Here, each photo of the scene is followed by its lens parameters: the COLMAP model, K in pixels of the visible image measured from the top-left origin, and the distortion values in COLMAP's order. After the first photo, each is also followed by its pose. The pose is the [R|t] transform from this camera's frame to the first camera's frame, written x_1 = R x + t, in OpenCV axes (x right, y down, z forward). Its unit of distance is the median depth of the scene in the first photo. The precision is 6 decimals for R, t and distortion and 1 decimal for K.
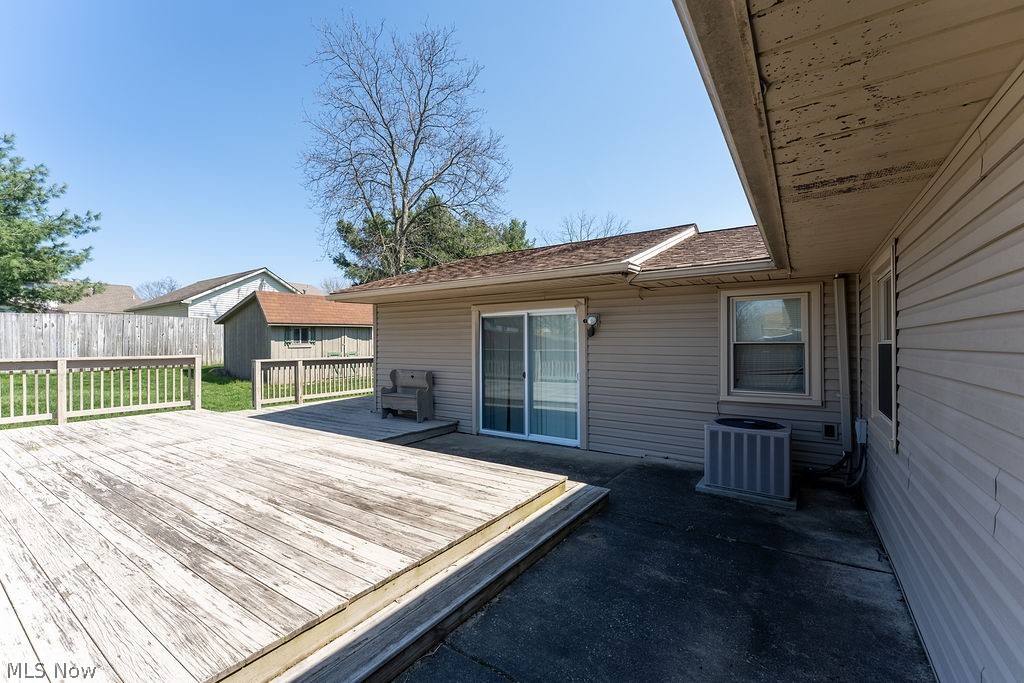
lens RADIAL K [[407.3, 0, 536.5], [0, 407.3, 346.3], [0, 0, 1]] dist [0.000238, -0.000083]
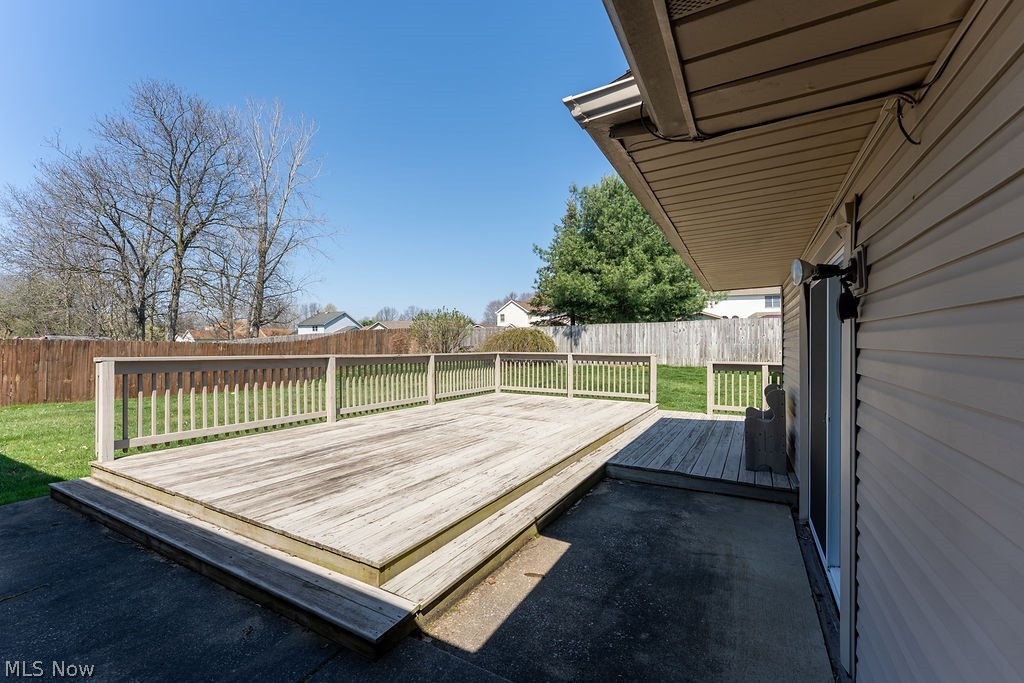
lens RADIAL K [[441.5, 0, 512.0], [0, 441.5, 341.5], [0, 0, 1]] dist [0.000650, -0.000299]
pose [[0.056324, -0.003980, -0.998405, 0.468705], [-0.009309, 0.999946, -0.004511, -0.006883], [0.998369, 0.009548, 0.056284, 0.727478]]
